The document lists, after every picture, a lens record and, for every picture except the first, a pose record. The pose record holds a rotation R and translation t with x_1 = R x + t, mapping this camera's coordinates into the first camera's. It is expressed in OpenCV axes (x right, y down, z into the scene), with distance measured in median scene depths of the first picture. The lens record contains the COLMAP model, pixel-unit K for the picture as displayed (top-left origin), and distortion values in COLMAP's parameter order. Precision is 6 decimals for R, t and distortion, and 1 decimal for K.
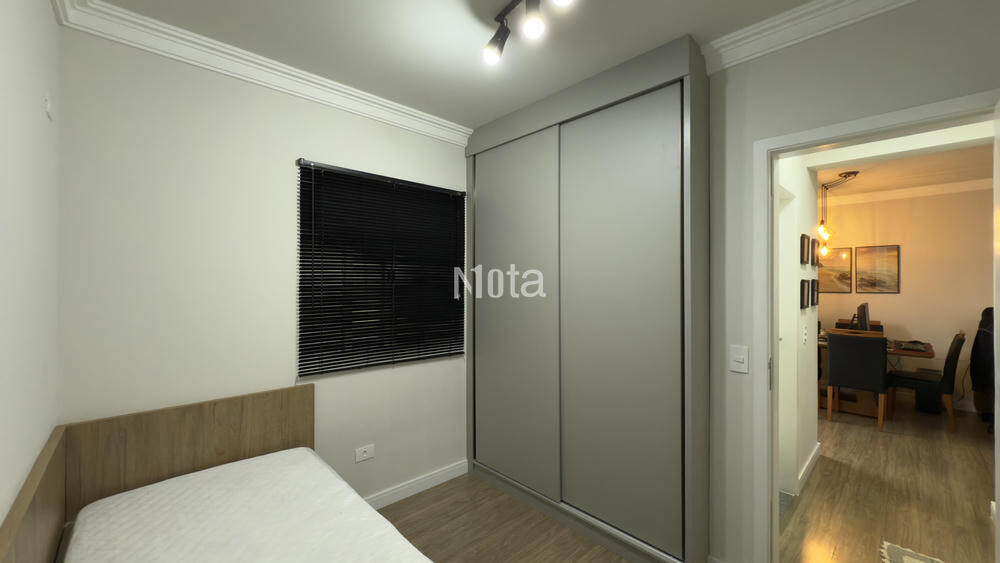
lens RADIAL K [[399.2, 0, 500.7], [0, 399.2, 282.8], [0, 0, 1]] dist [0.000280, -0.000127]
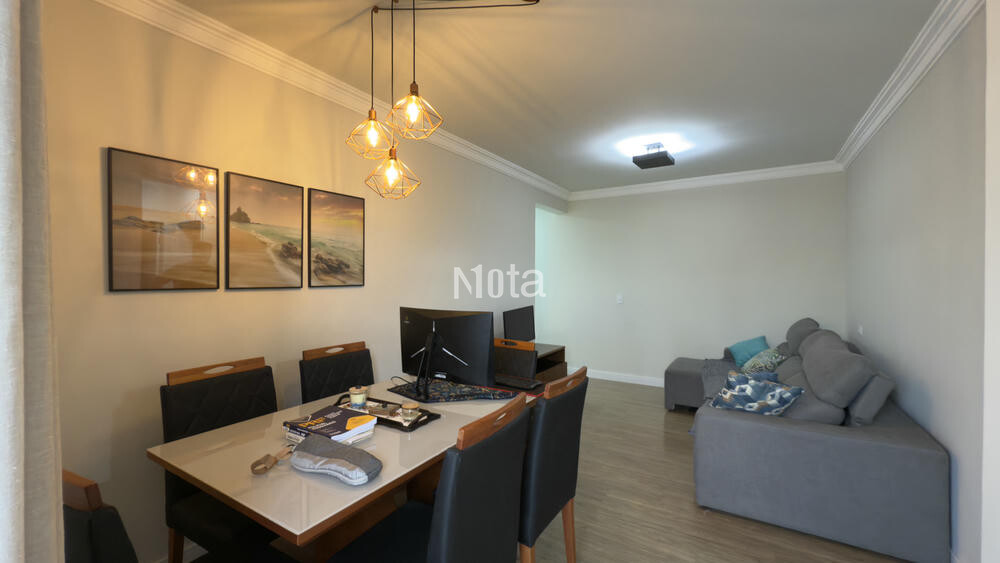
lens RADIAL K [[399.2, 0, 501.5], [0, 399.2, 280.8], [0, 0, 1]] dist [0.000280, -0.000127]
pose [[-0.252123, -0.009788, 0.967646, 0.392541], [-0.000108, 0.999949, 0.010087, 0.012584], [-0.967695, 0.002438, -0.252112, 0.902713]]
